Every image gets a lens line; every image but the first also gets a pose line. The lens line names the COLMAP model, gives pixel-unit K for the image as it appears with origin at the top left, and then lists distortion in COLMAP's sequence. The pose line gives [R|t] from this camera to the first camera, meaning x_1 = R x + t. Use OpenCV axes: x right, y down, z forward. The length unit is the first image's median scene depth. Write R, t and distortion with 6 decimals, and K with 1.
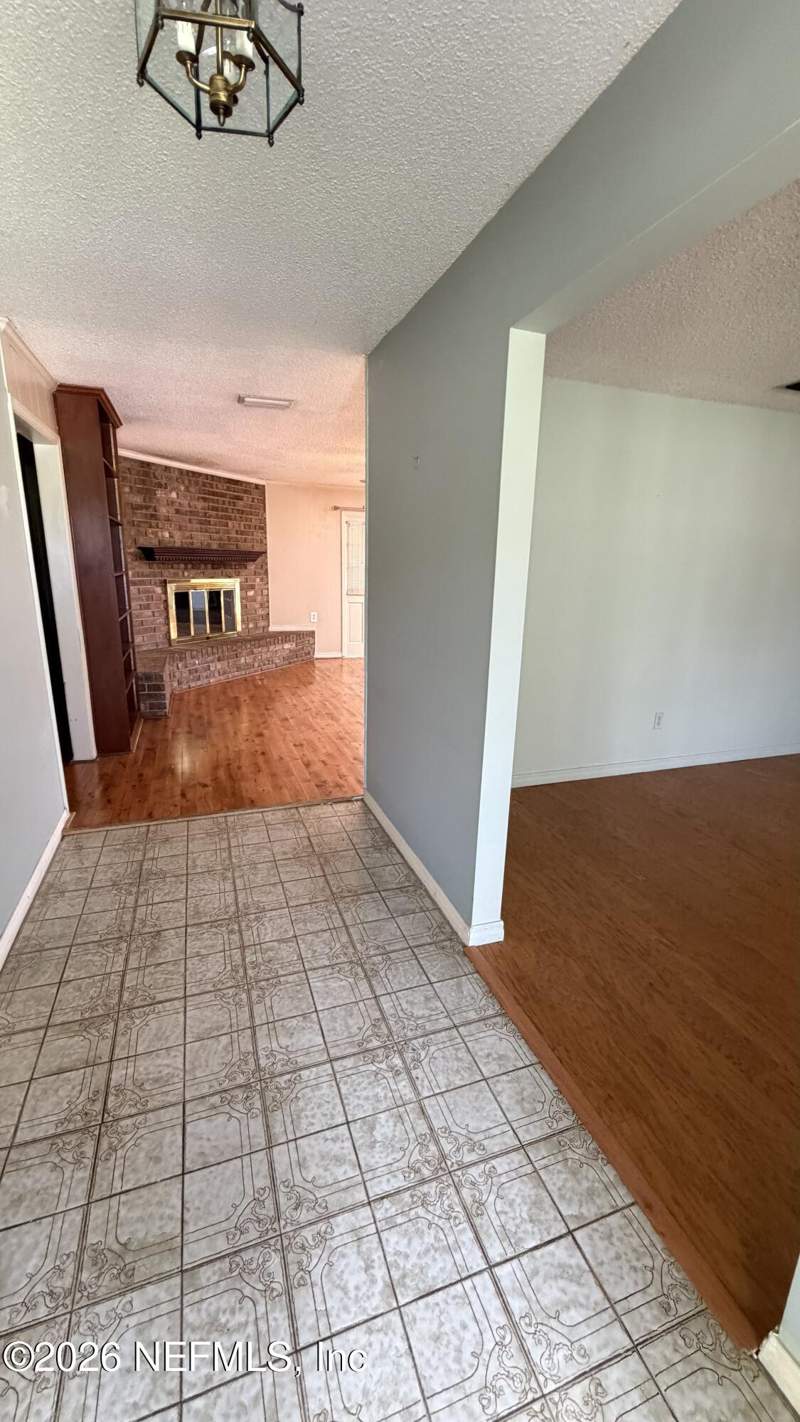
lens RADIAL K [[571.6, 0, 400.0], [0, 571.6, 711.0], [0, 0, 1]] dist [-0.000259, 0.000098]
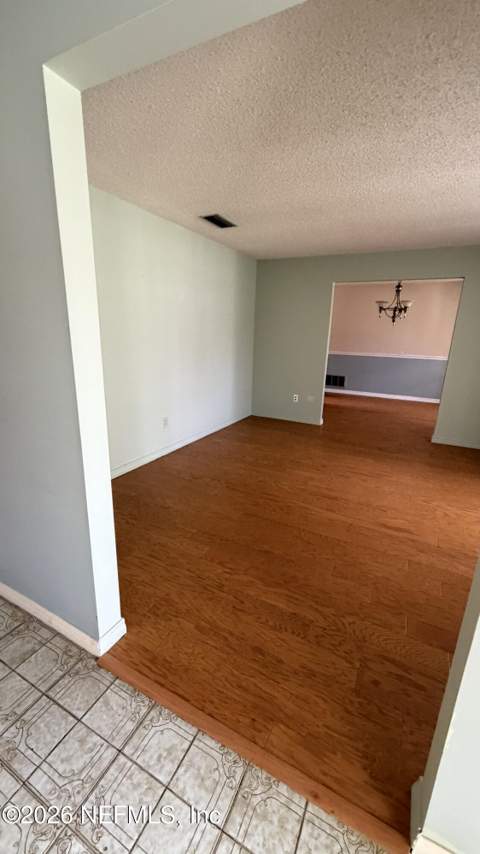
lens RADIAL K [[340.5, 0, 241.3], [0, 340.5, 423.9], [0, 0, 1]] dist [-0.000199, 0.000449]
pose [[0.727568, -0.182612, 0.661285, -0.041448], [0.161208, 0.982440, 0.093931, -0.065142], [-0.666826, 0.038264, 0.744231, 0.303784]]
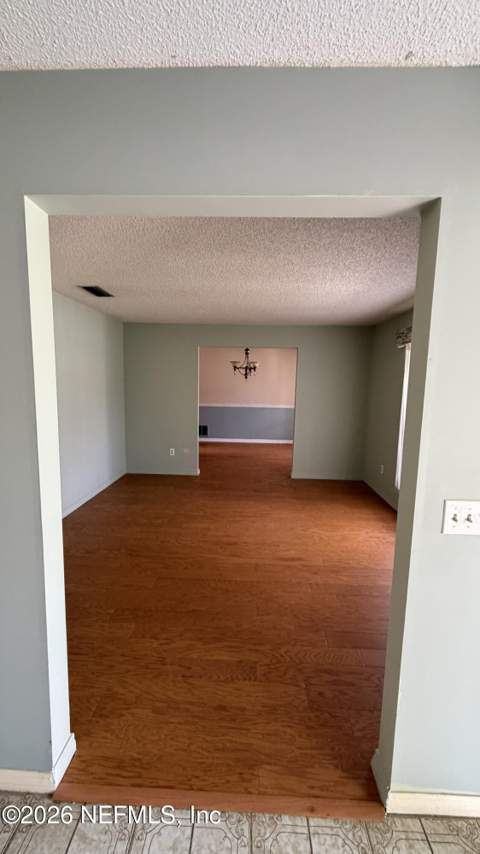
lens RADIAL K [[340.5, 0, 241.3], [0, 340.5, 423.9], [0, 0, 1]] dist [-0.000199, 0.000449]
pose [[0.364987, -0.127690, 0.922215, -0.231831], [0.223366, 0.973629, 0.046406, -0.163121], [-0.903821, 0.189054, 0.383884, 0.385729]]
